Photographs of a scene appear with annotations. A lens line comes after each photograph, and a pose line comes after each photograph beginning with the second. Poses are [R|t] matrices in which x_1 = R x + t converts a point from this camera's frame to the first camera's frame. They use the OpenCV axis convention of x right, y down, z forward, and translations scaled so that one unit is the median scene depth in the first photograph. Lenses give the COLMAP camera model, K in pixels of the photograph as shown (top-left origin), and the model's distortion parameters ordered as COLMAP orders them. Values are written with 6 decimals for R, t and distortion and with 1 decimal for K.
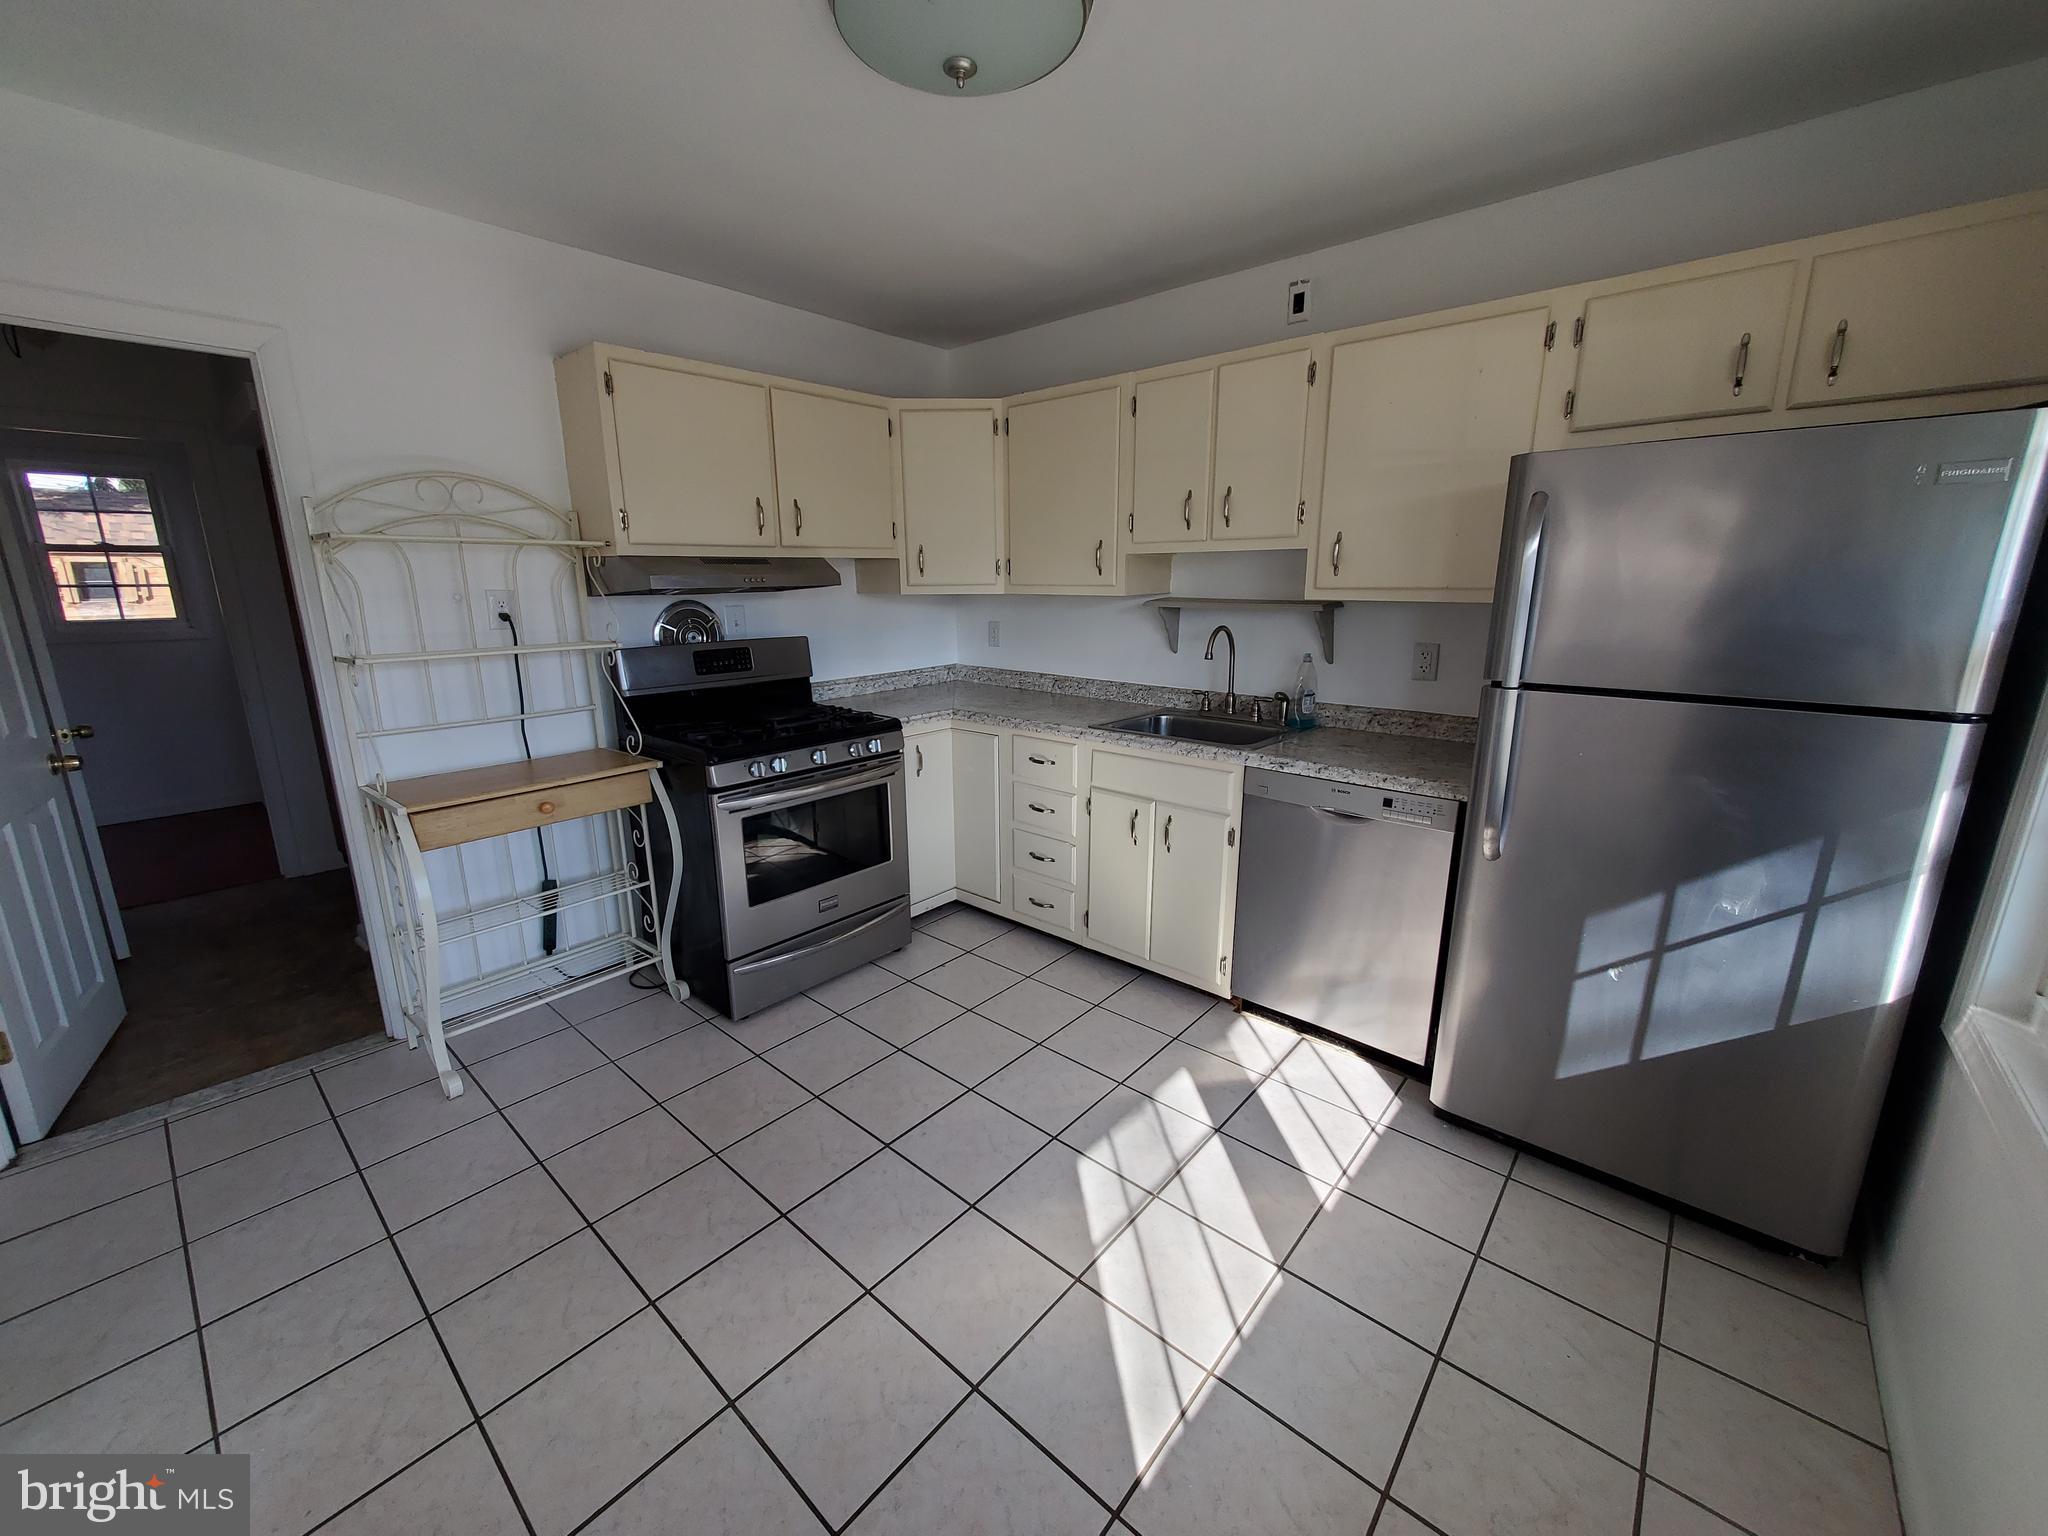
lens RADIAL K [[806.3, 0, 1013.4], [0, 806.3, 761.6], [0, 0, 1]] dist [0.002745, -0.001082]
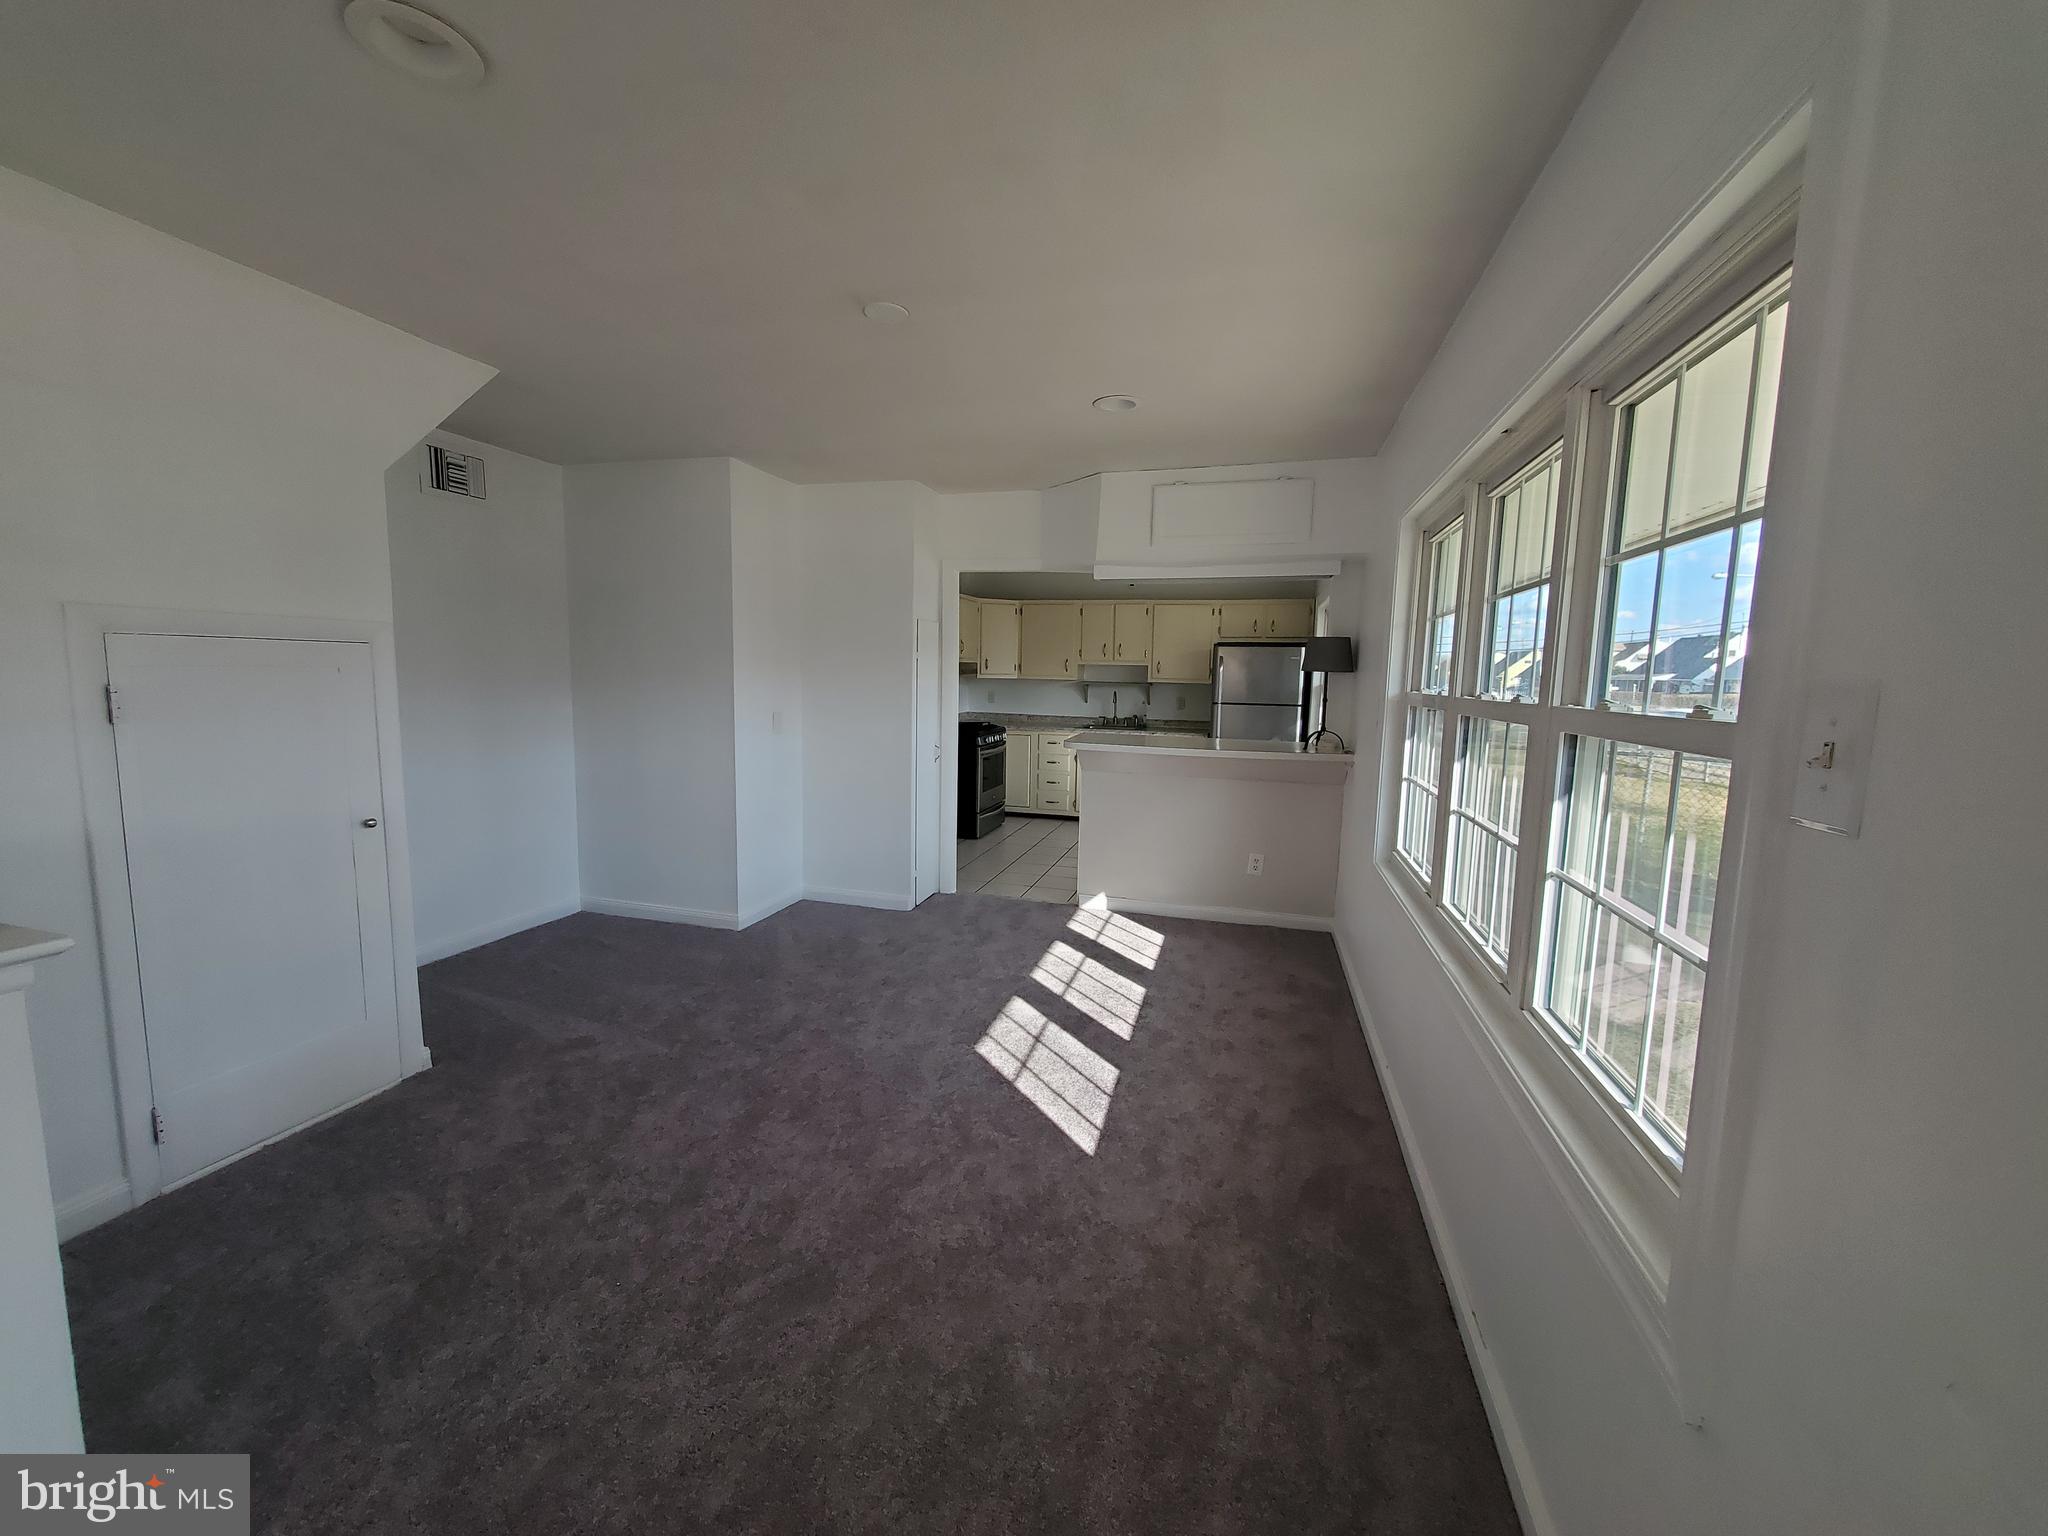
lens RADIAL K [[806.3, 0, 1015.0], [0, 806.3, 764.6], [0, 0, 1]] dist [0.002745, -0.001082]
pose [[0.902733, -0.027647, 0.429313, -1.321121], [0.073905, 0.993063, -0.091452, 0.327360], [-0.423806, 0.114285, 0.898514, -1.388852]]
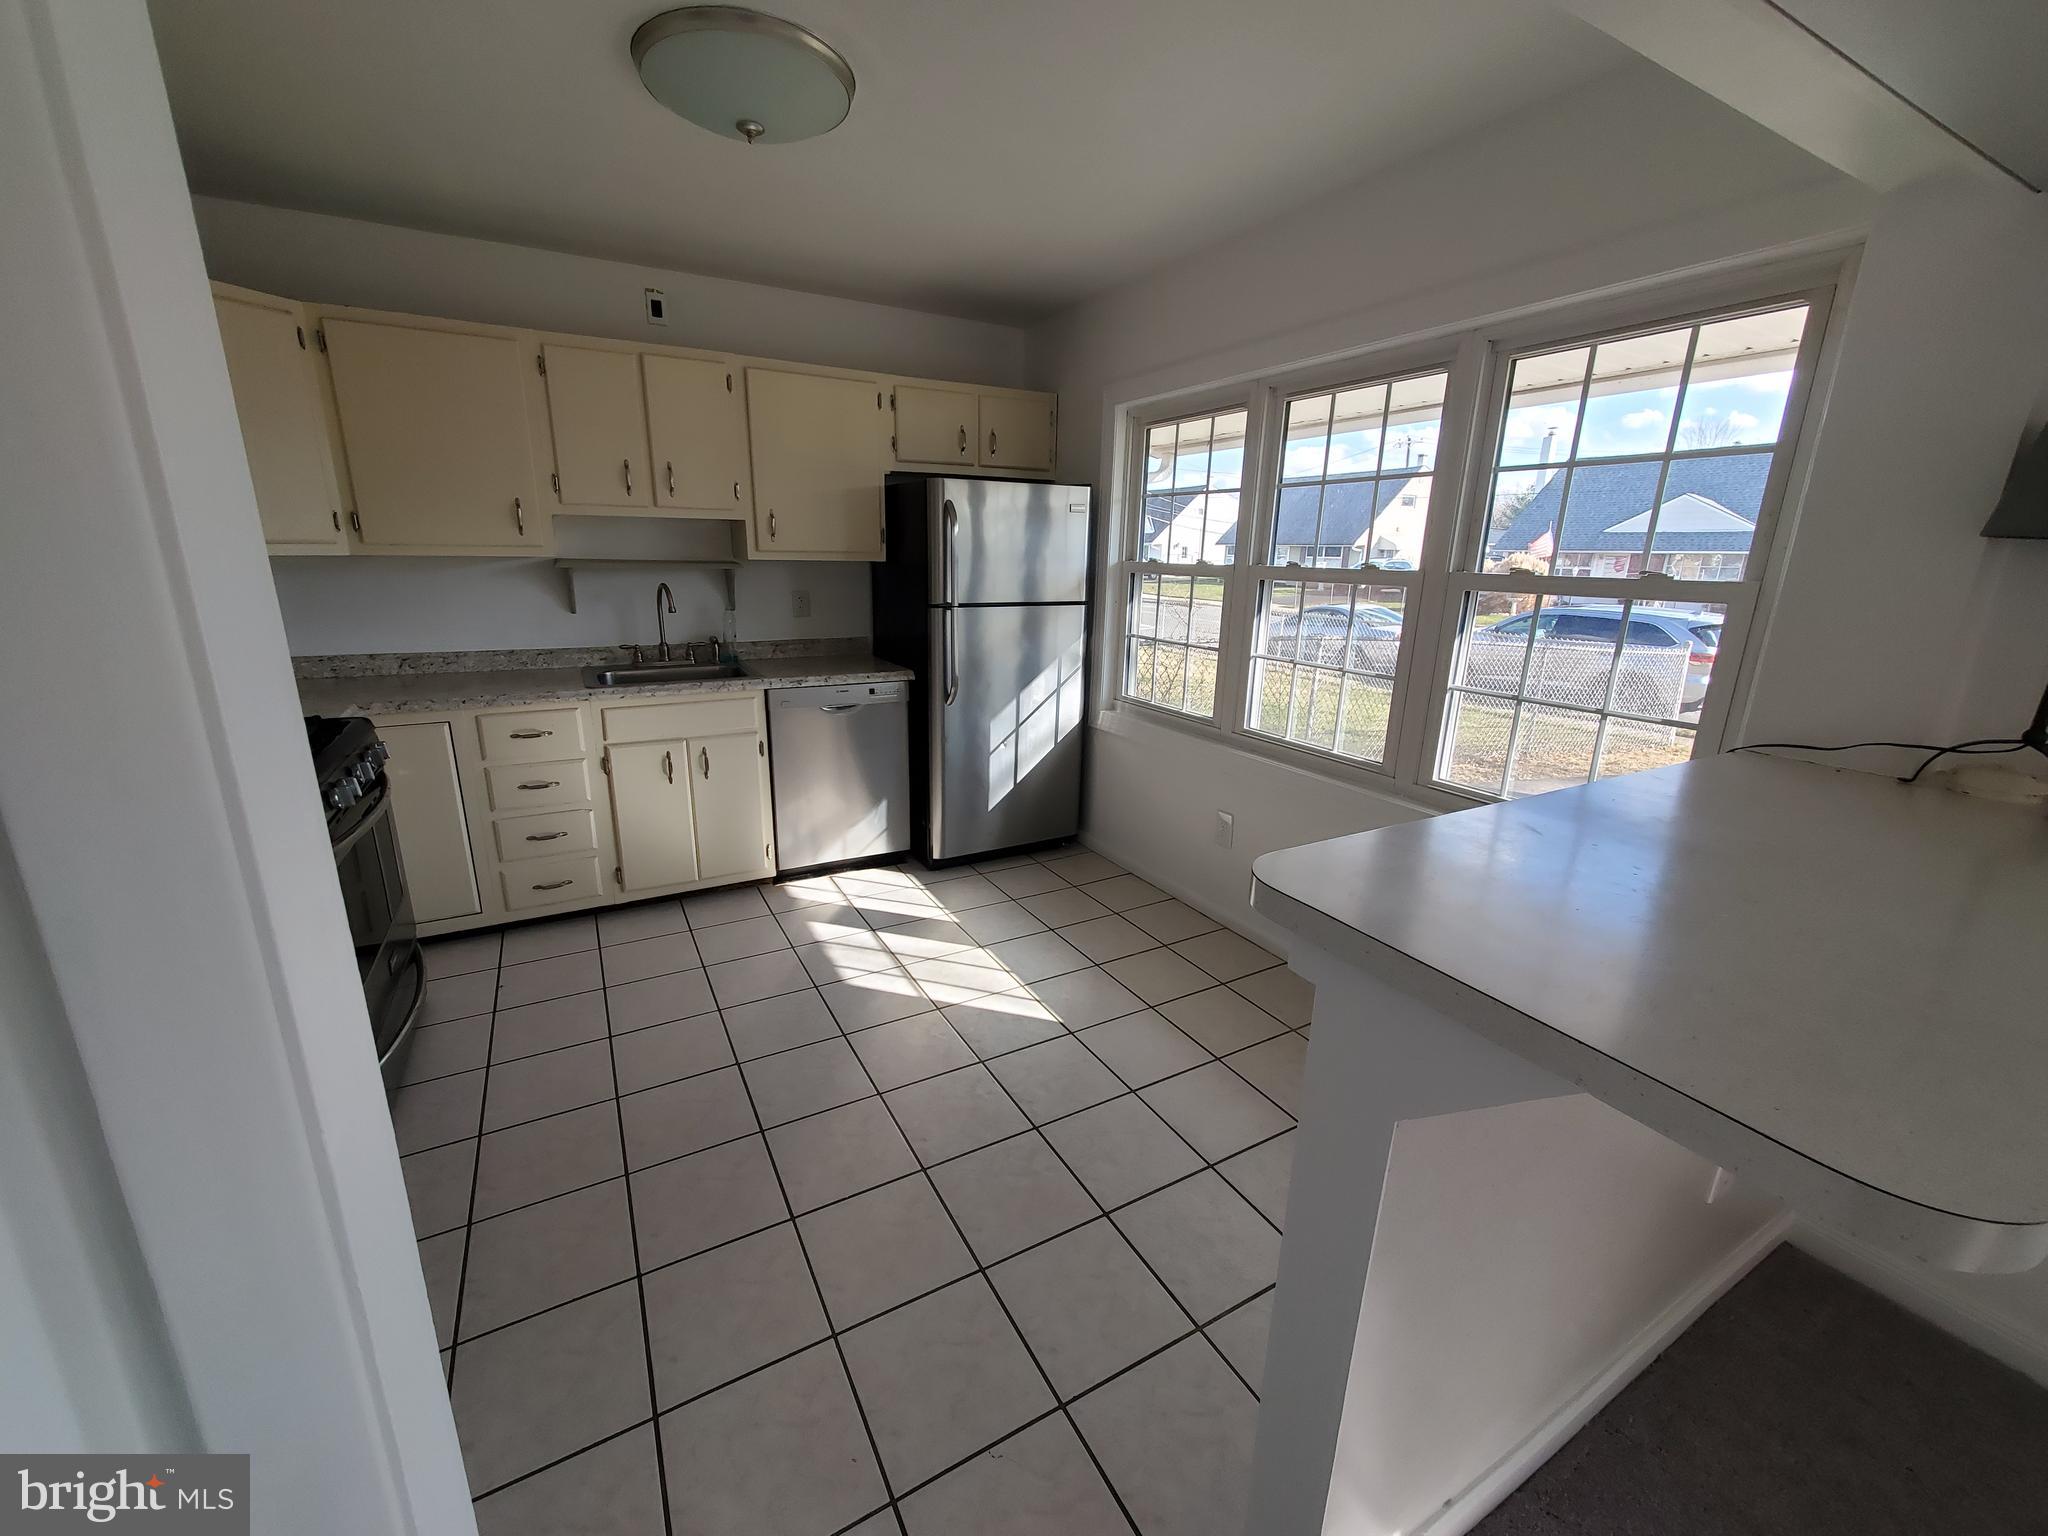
lens RADIAL K [[806.3, 0, 1019.1], [0, 806.3, 763.1], [0, 0, 1]] dist [0.002745, -0.001082]
pose [[0.330170, -0.233961, 0.914467, -0.725416], [0.194511, 0.964867, 0.176628, -0.028326], [-0.923663, 0.119557, 0.364078, 0.156249]]
